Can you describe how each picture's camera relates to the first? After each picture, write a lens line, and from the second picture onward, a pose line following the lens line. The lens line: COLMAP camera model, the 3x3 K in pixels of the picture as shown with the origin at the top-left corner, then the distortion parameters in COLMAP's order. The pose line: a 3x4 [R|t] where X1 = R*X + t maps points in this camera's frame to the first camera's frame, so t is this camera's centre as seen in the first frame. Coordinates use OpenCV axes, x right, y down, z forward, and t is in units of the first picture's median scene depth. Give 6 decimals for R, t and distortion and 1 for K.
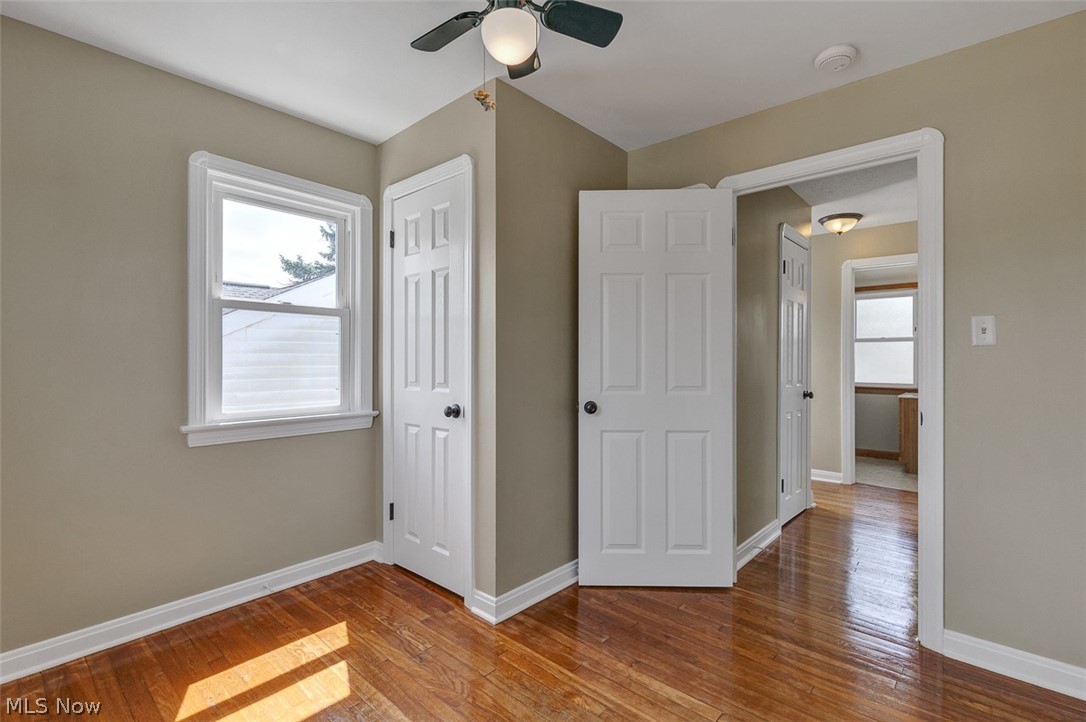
lens RADIAL K [[500.1, 0, 535.1], [0, 500.1, 359.7], [0, 0, 1]] dist [0.004090, 0.000188]
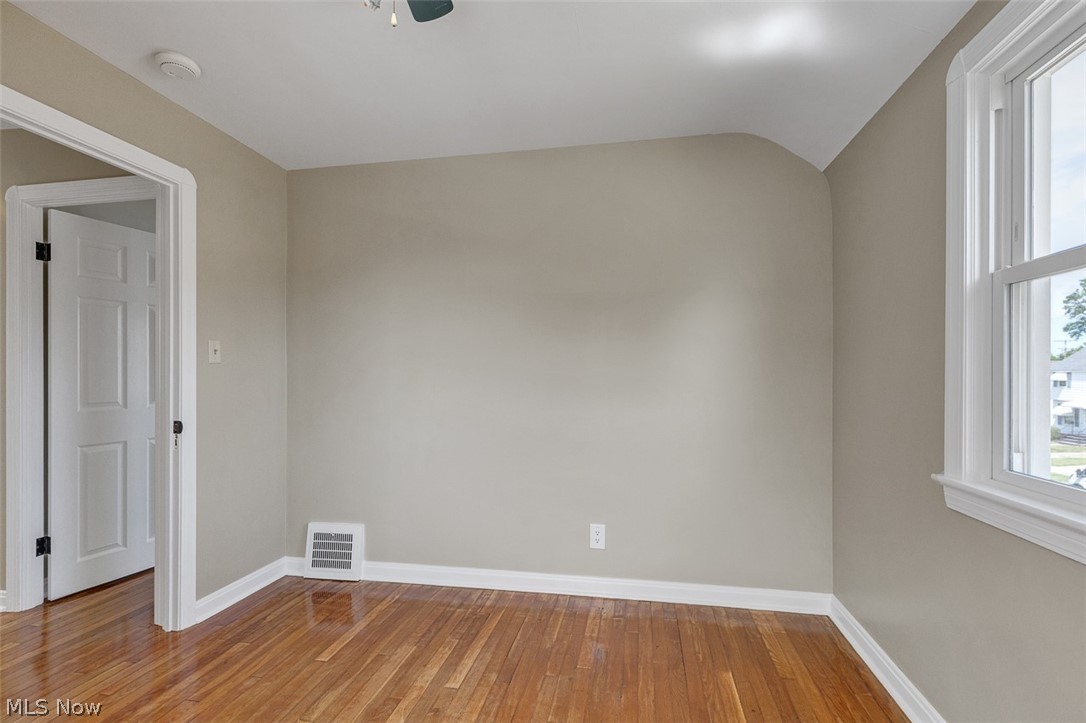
lens RADIAL K [[500.1, 0, 545.5], [0, 500.1, 372.3], [0, 0, 1]] dist [0.004090, 0.000188]
pose [[-0.529640, 0.006570, 0.848197, -0.583647], [-0.004176, 0.999938, -0.010353, 0.004641], [-0.848213, -0.009026, -0.529579, 0.865970]]
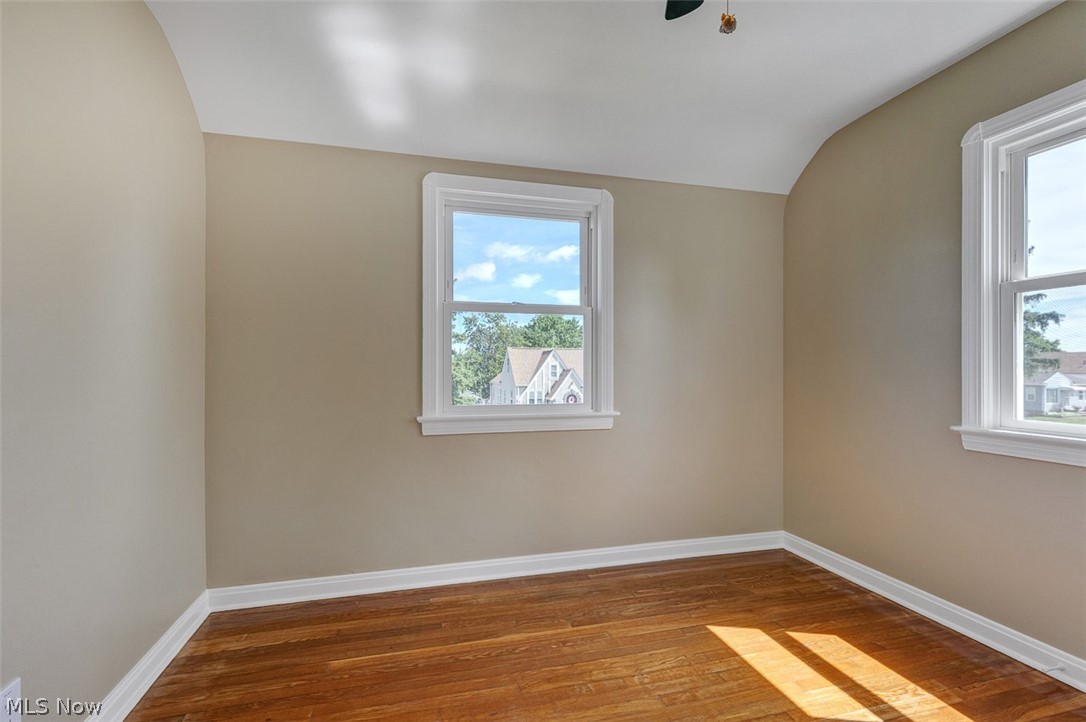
lens RADIAL K [[500.1, 0, 540.1], [0, 500.1, 363.2], [0, 0, 1]] dist [0.004090, 0.000188]
pose [[-0.537633, 0.000885, -0.843178, 0.560342], [0.004302, 0.999989, -0.001694, 0.012438], [0.843168, -0.004538, -0.537631, 0.887877]]
